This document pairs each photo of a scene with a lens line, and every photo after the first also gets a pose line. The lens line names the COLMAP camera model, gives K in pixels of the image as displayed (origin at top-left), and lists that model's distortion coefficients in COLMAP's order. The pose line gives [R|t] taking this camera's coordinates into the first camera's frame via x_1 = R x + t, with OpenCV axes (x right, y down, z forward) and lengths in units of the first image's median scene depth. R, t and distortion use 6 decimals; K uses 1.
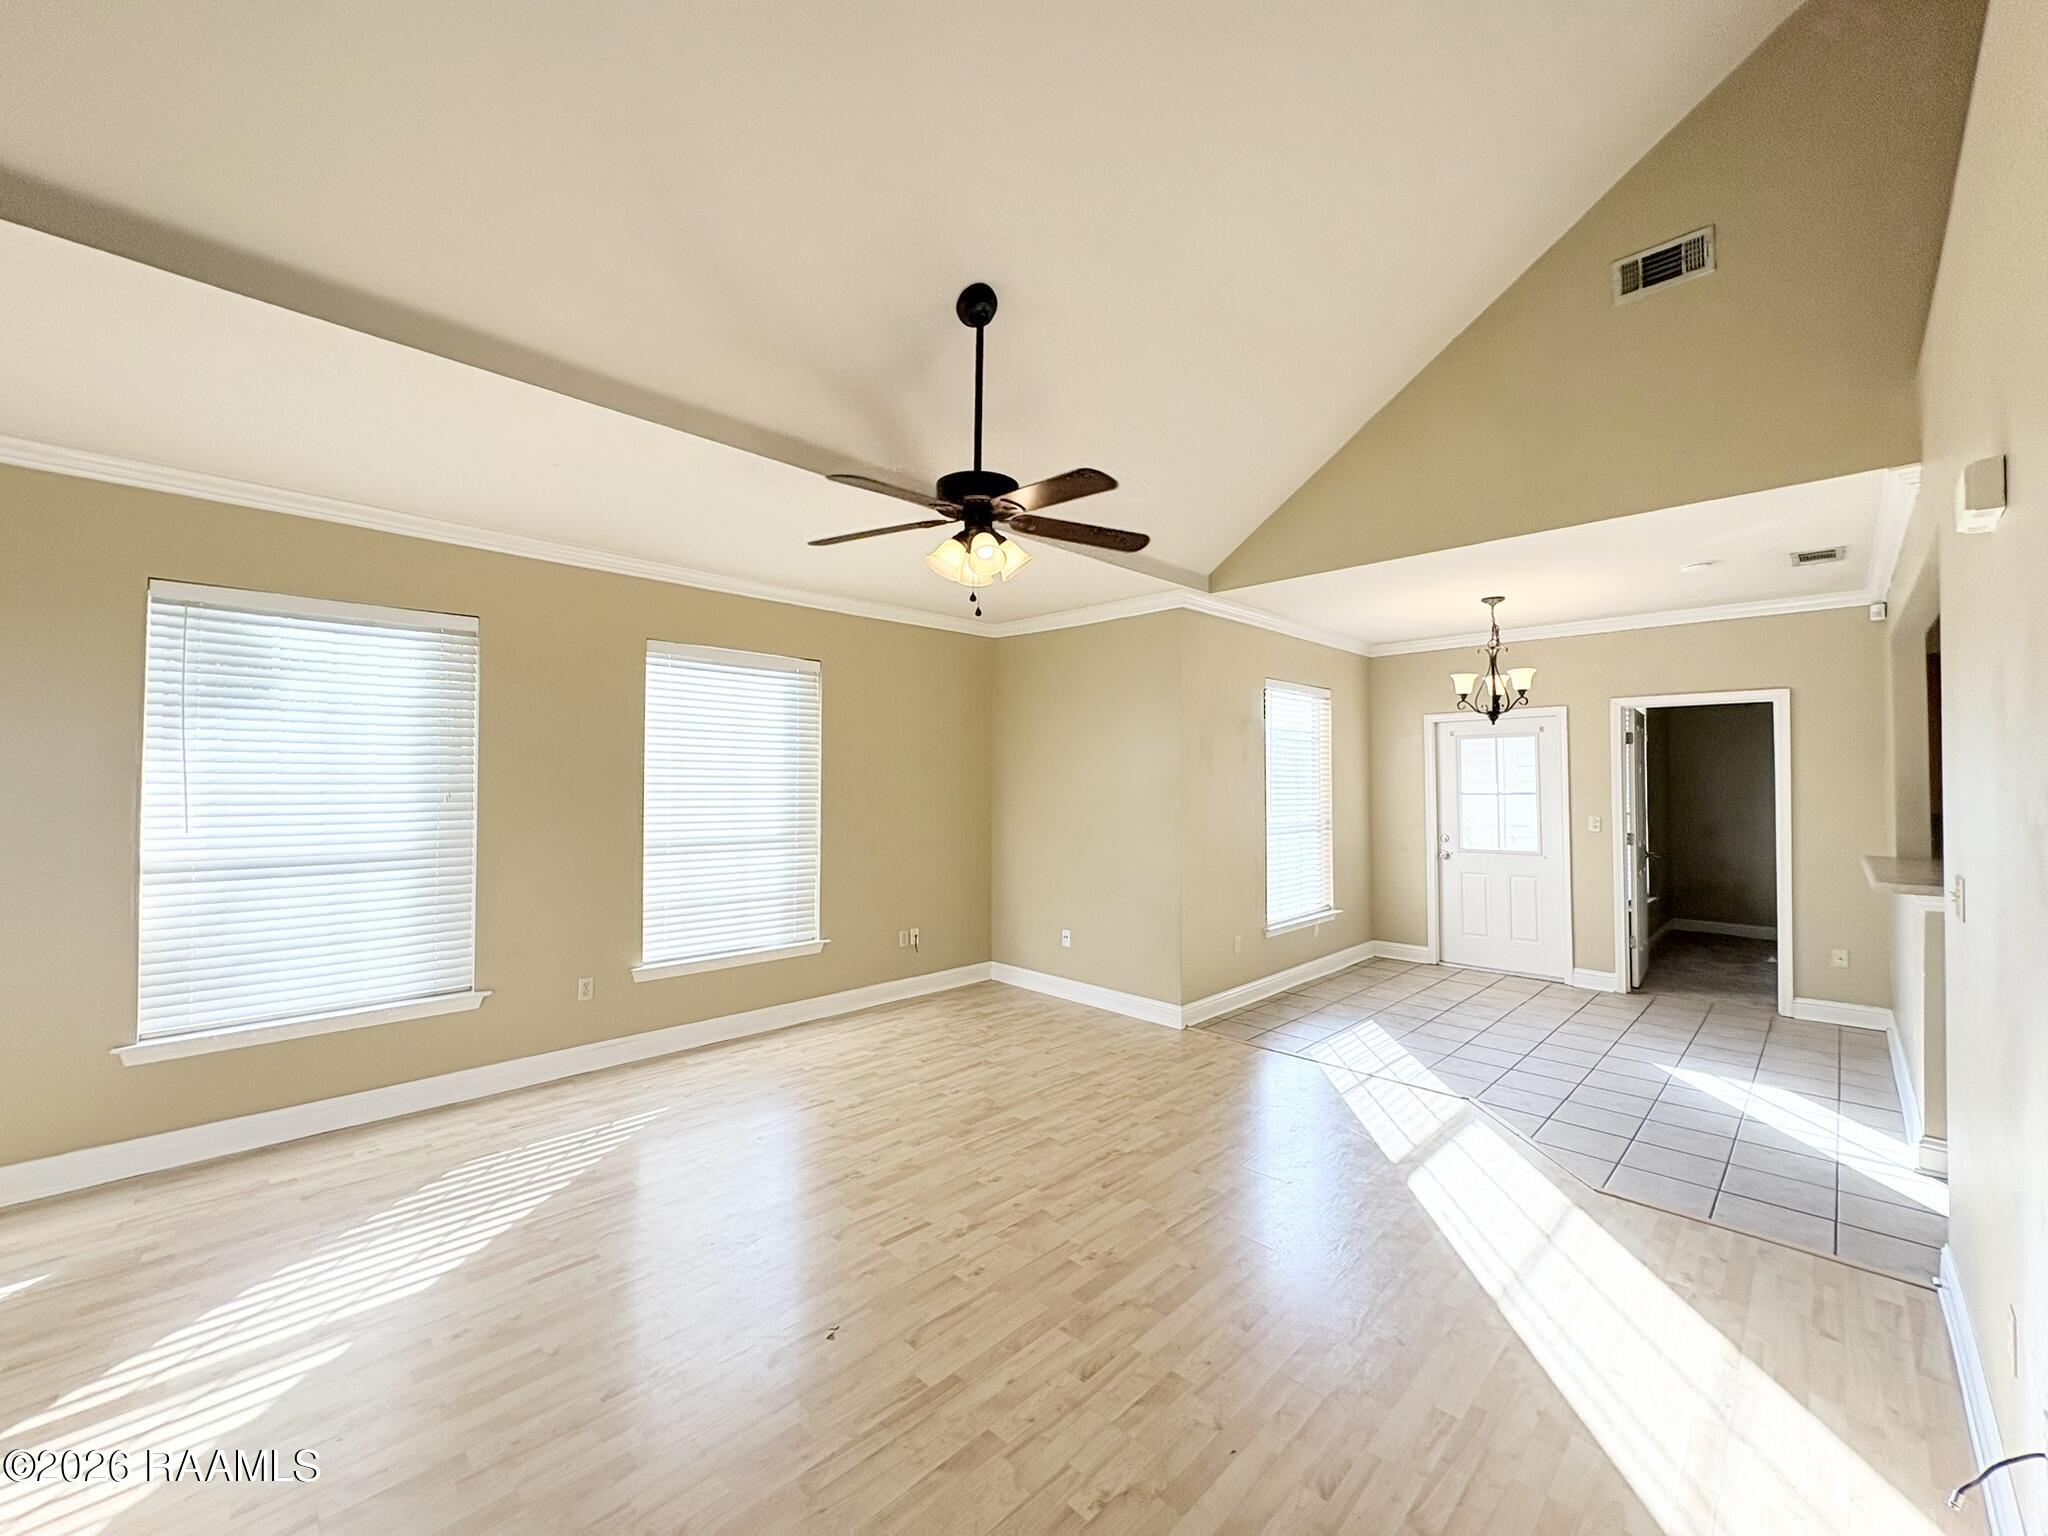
lens RADIAL K [[814.3, 0, 1015.7], [0, 814.3, 768.5], [0, 0, 1]] dist [-0.004230, -0.000040]
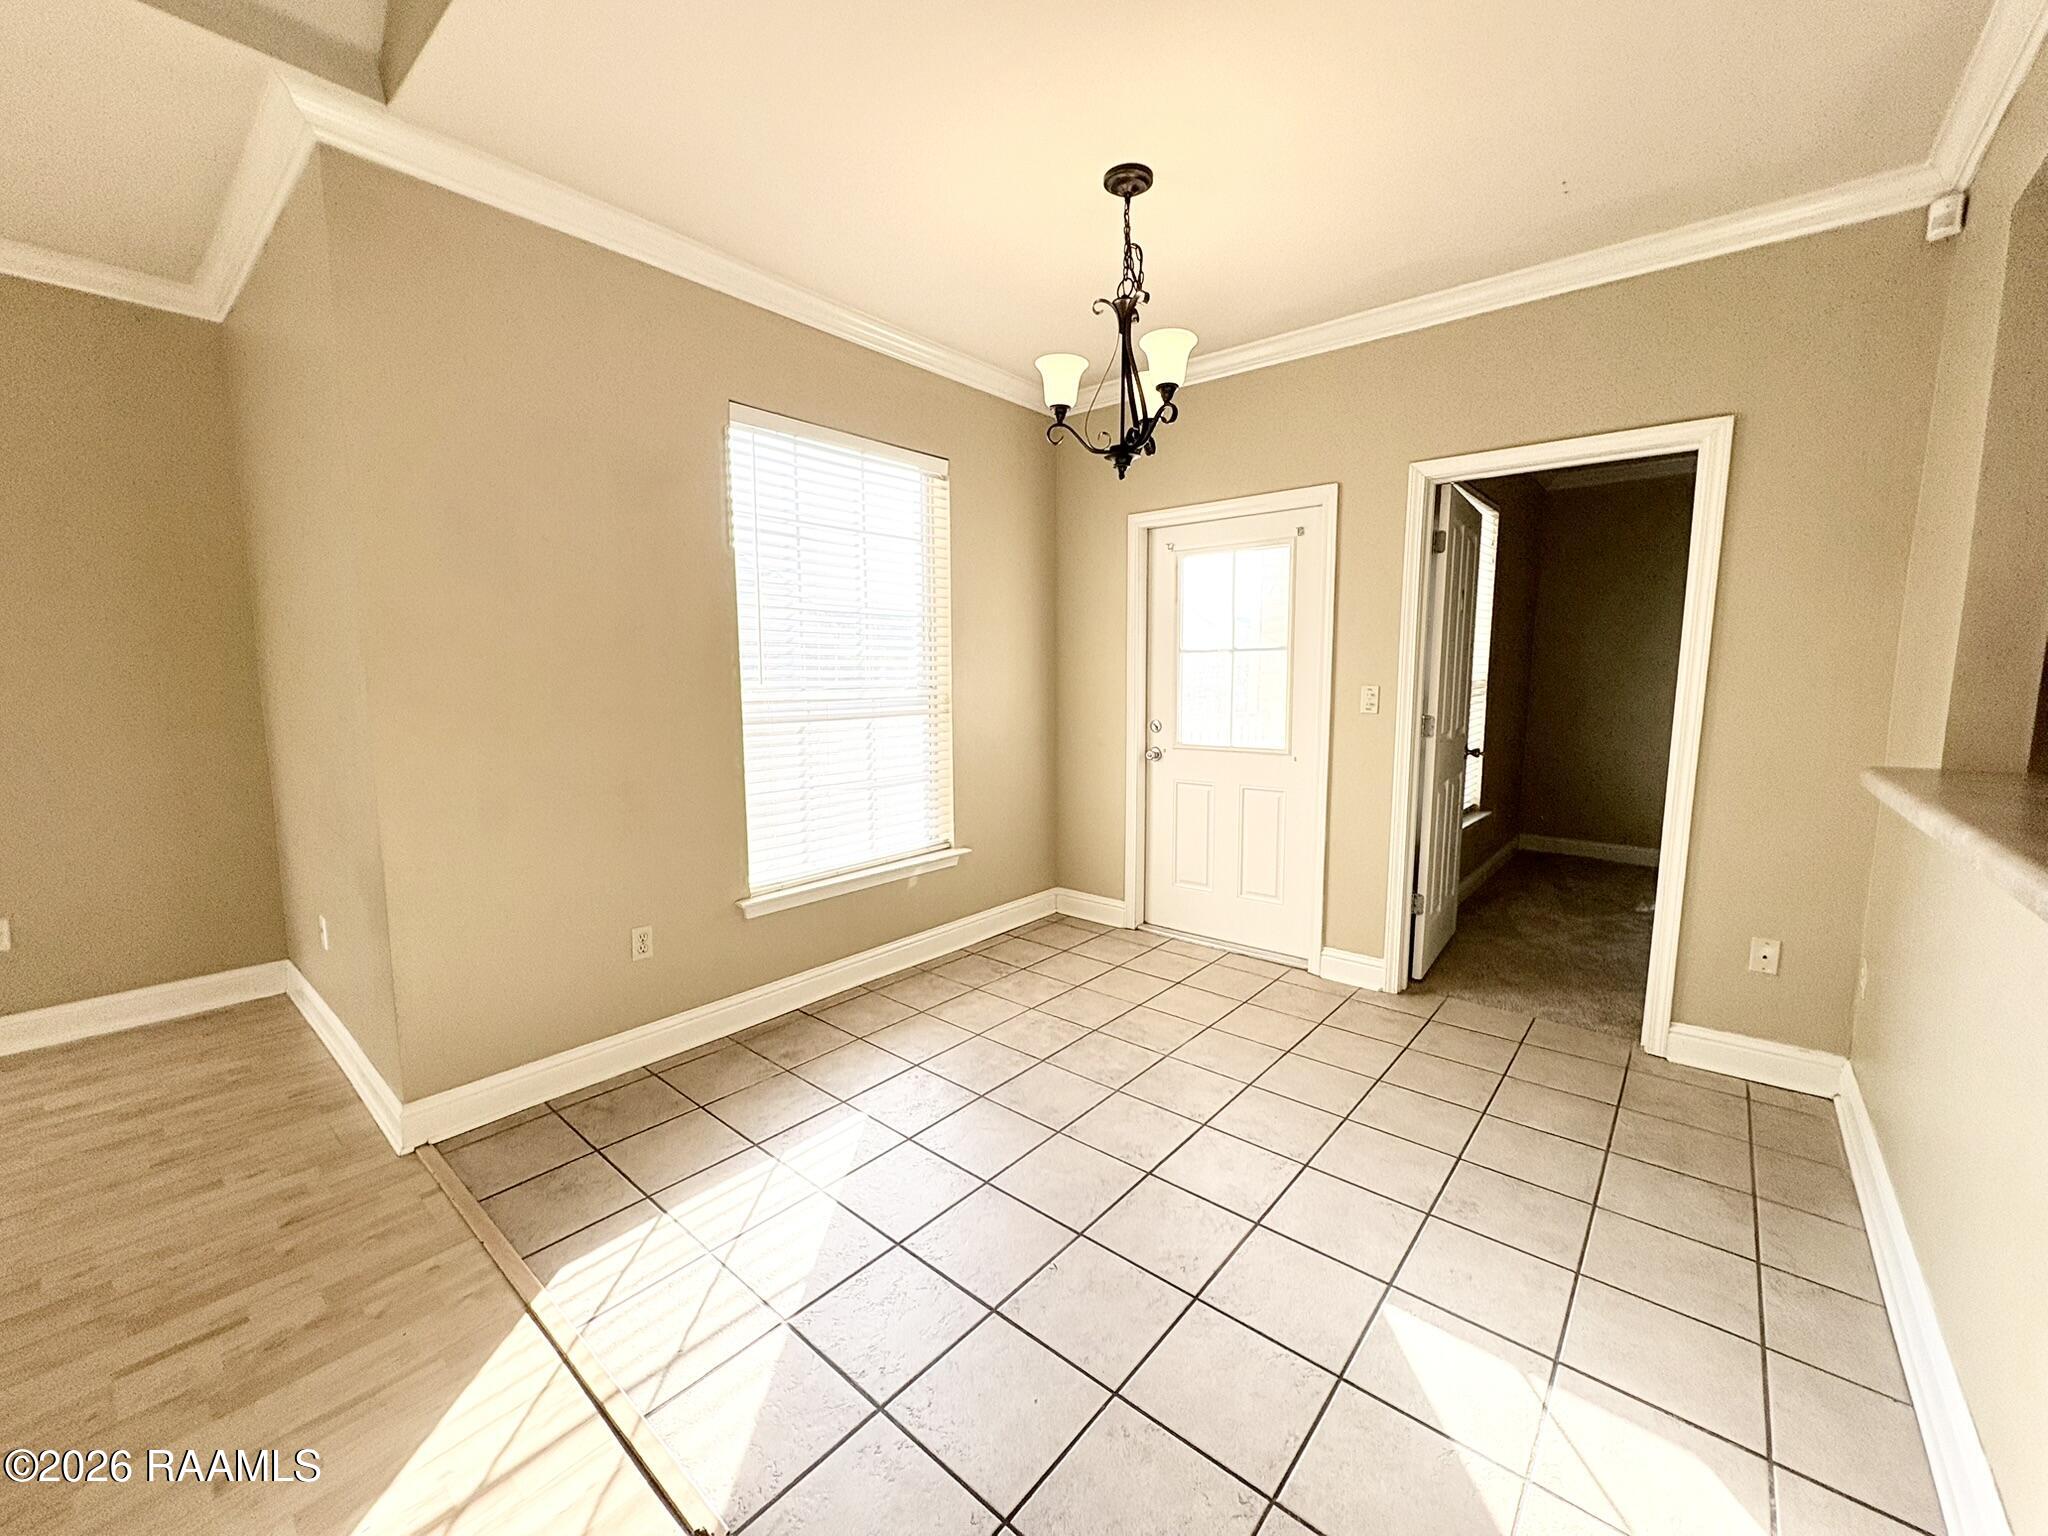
lens RADIAL K [[812.4, 0, 1024.0], [0, 812.4, 768.0], [0, 0, 1]] dist [-0.000244, 0.000023]
pose [[0.996092, -0.010485, 0.087702, 0.503479], [-0.001833, 0.990262, 0.139203, 0.044180], [-0.088307, -0.138819, 0.986373, 0.547840]]
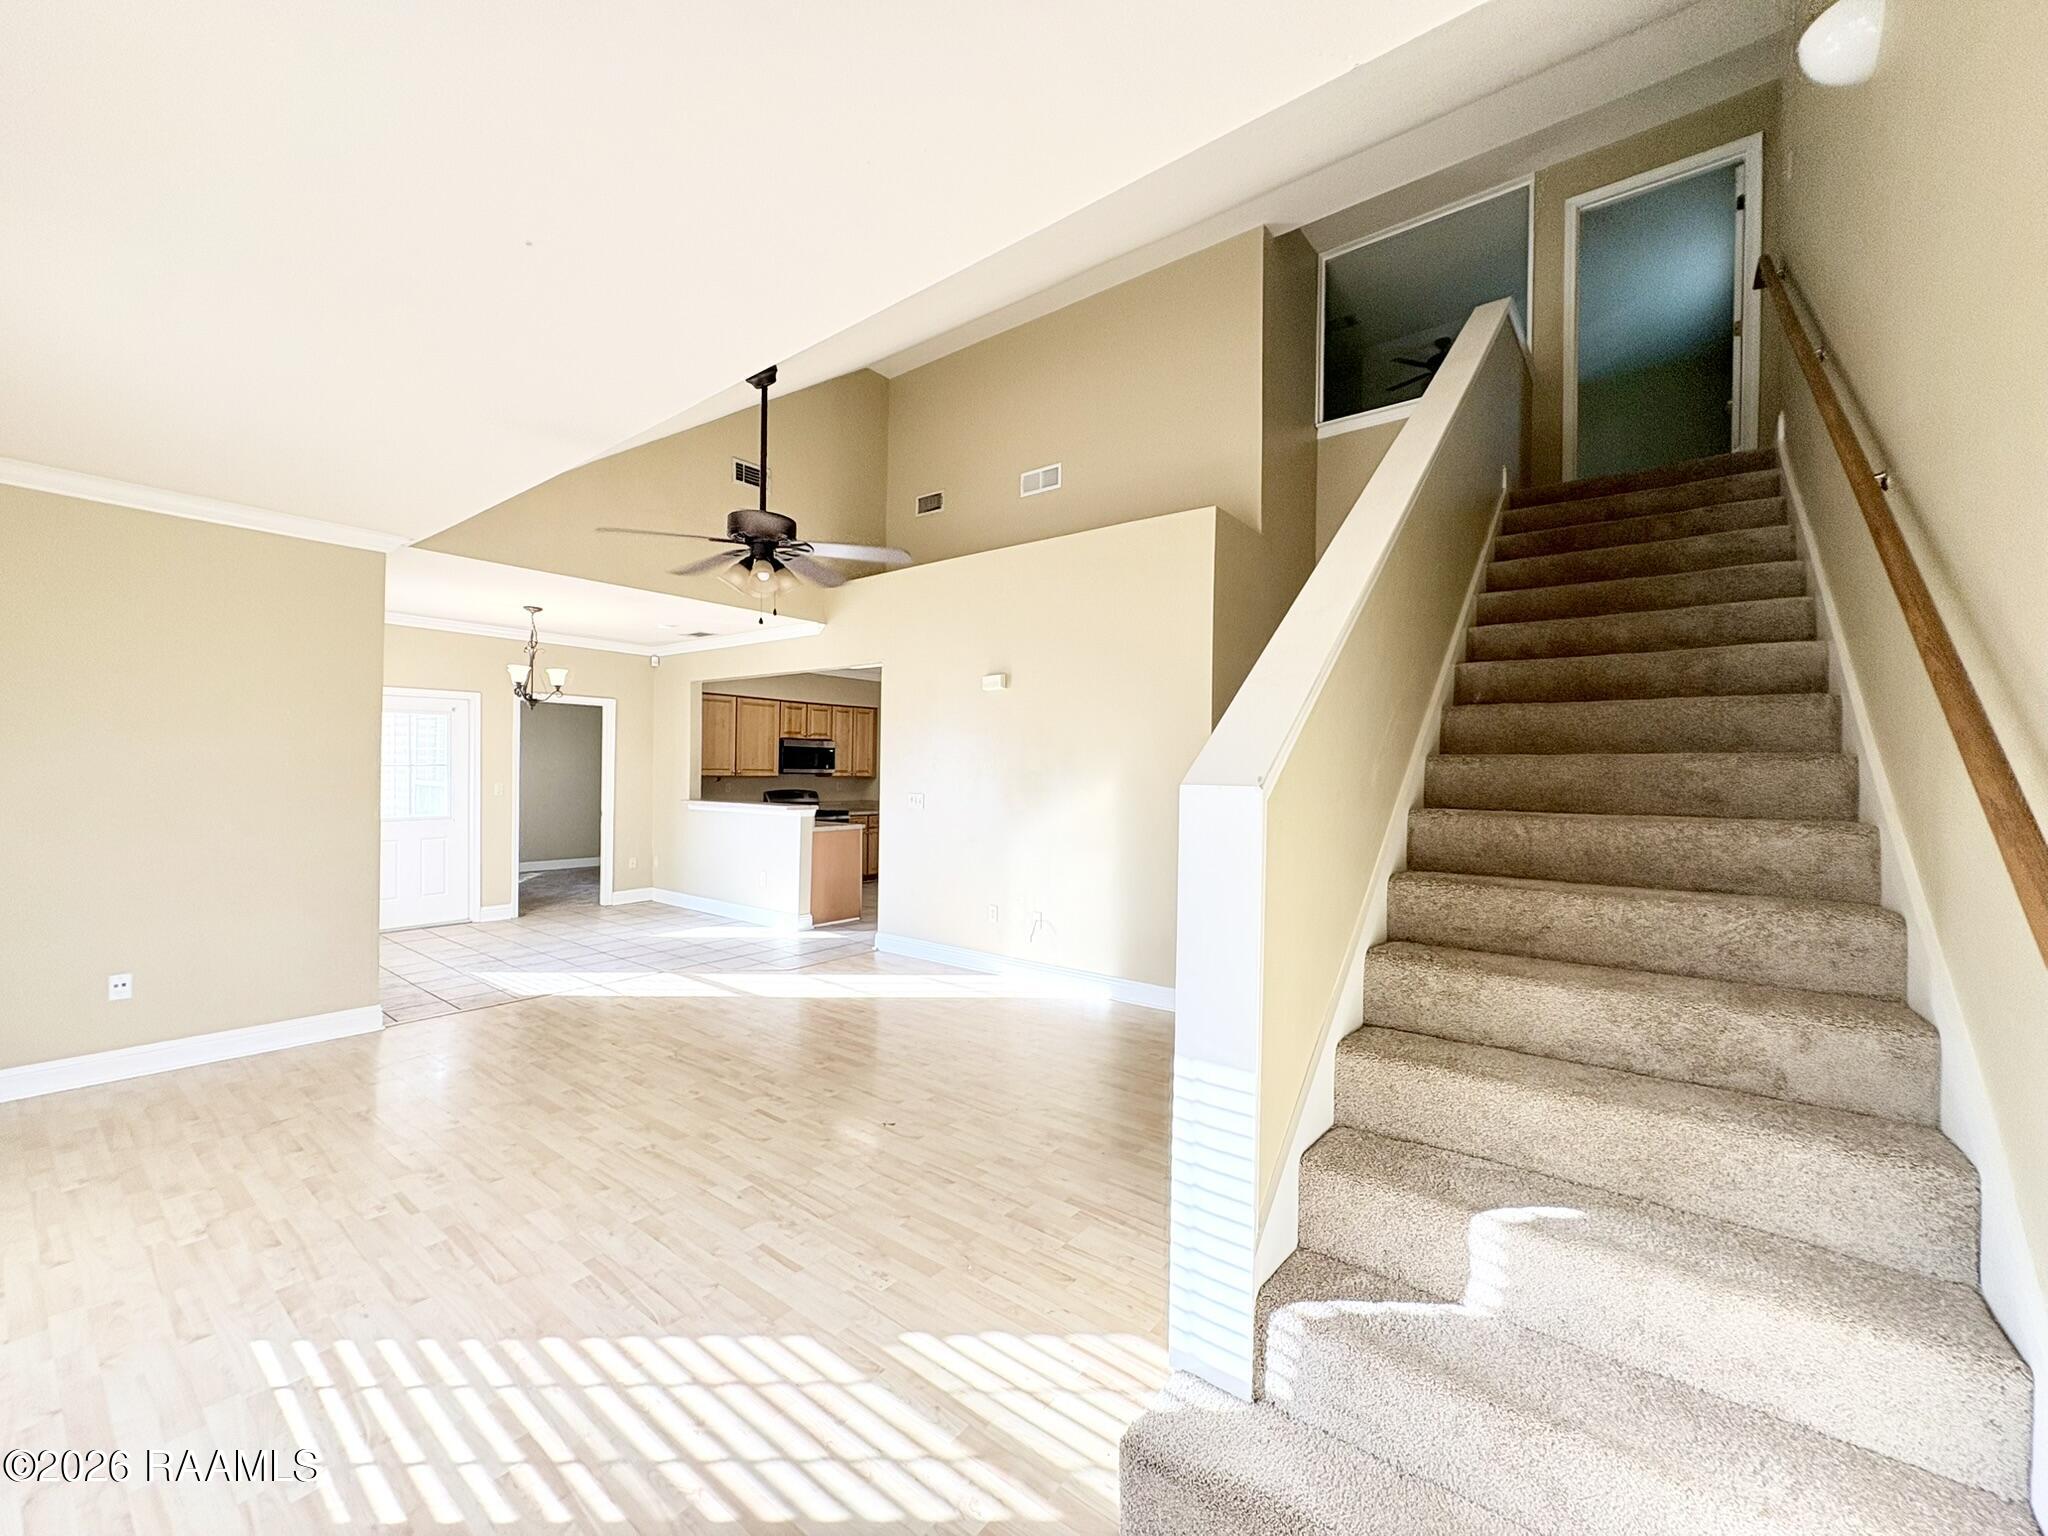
lens RADIAL K [[812.4, 0, 1024.0], [0, 812.4, 768.0], [0, 0, 1]] dist [-0.000244, 0.000023]
pose [[-0.129266, -0.003256, 0.991605, -0.762603], [-0.031591, 0.999501, -0.000836, 0.012911], [-0.991107, -0.031434, -0.129304, 0.422709]]
